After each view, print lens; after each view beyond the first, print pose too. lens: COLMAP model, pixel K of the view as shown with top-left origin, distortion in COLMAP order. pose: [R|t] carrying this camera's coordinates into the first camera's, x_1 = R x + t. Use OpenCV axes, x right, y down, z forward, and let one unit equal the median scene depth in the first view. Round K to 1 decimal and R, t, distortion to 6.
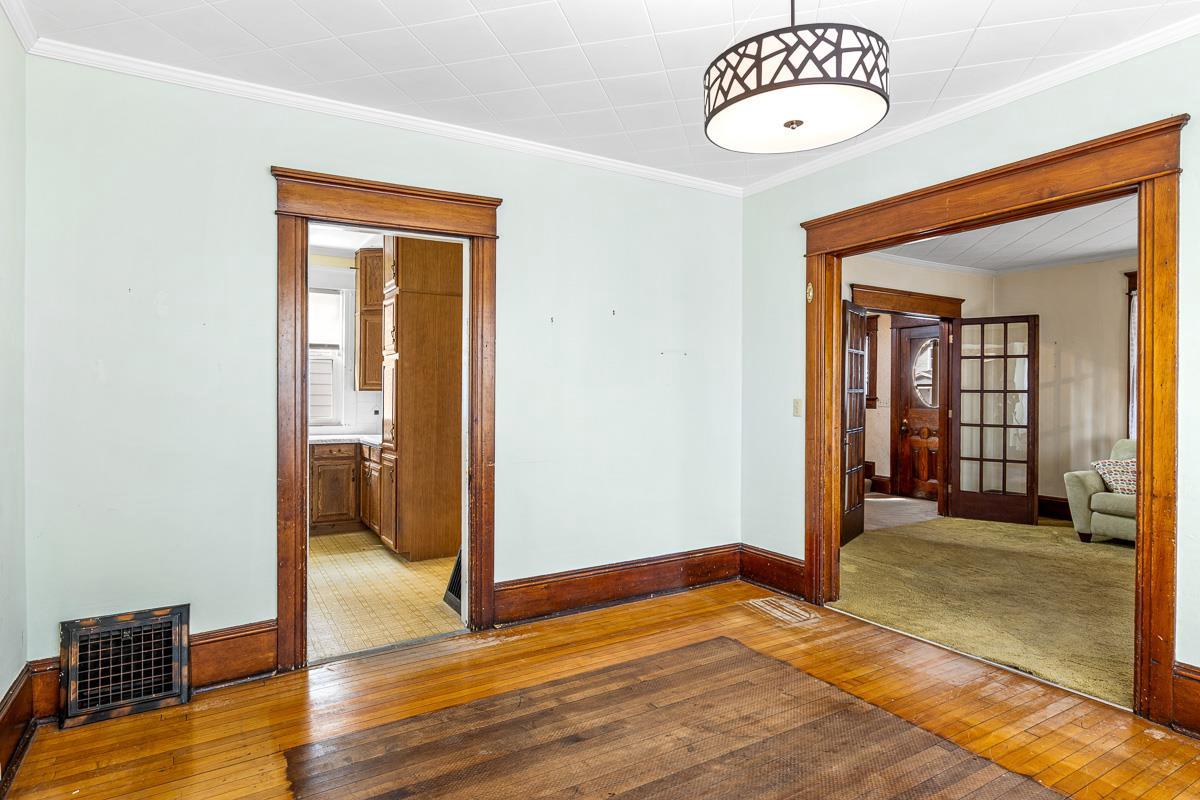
lens RADIAL K [[647.5, 0, 600.0], [0, 647.5, 400.0], [0, 0, 1]] dist [0.001651, 0.000445]
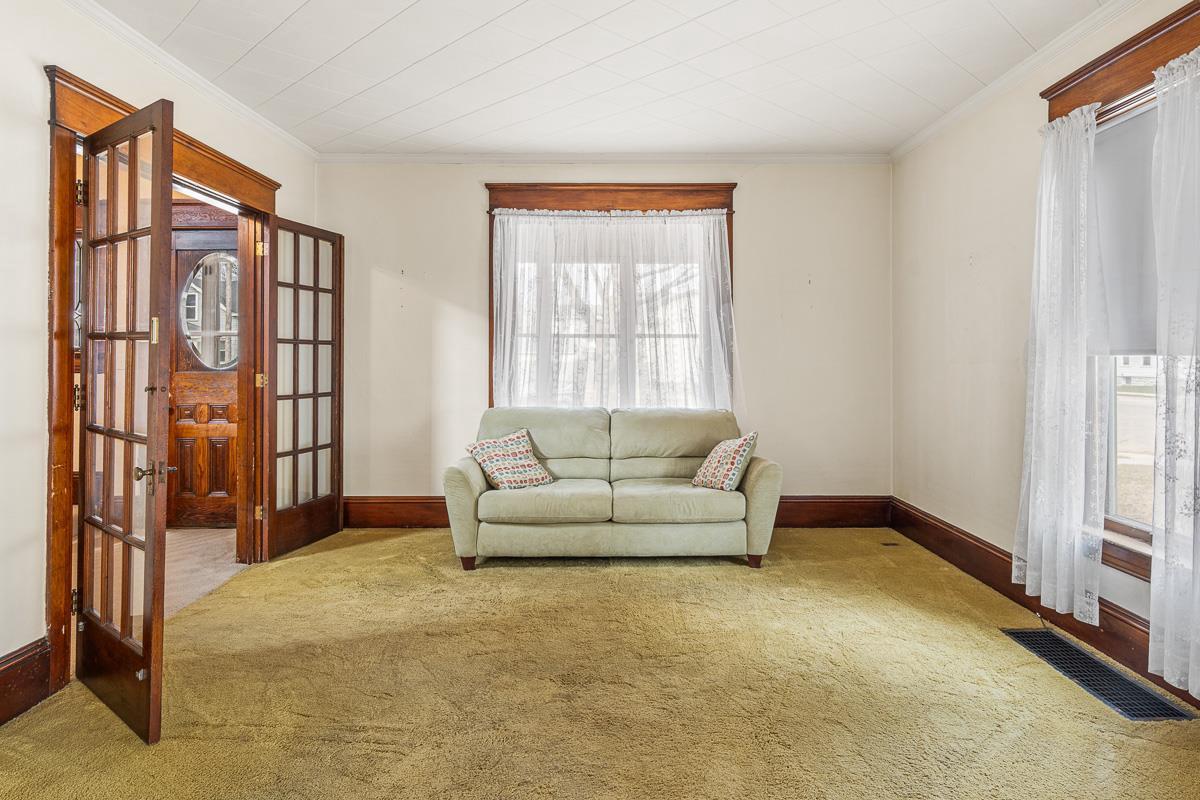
lens RADIAL K [[711.4, 0, 599.5], [0, 711.4, 342.1], [0, 0, 1]] dist [0.033969, -0.000131]
pose [[0.515631, -0.005552, 0.856793, 0.155341], [0.000938, 0.999982, 0.005916, -0.016262], [-0.856810, -0.002247, 0.515627, 0.419287]]
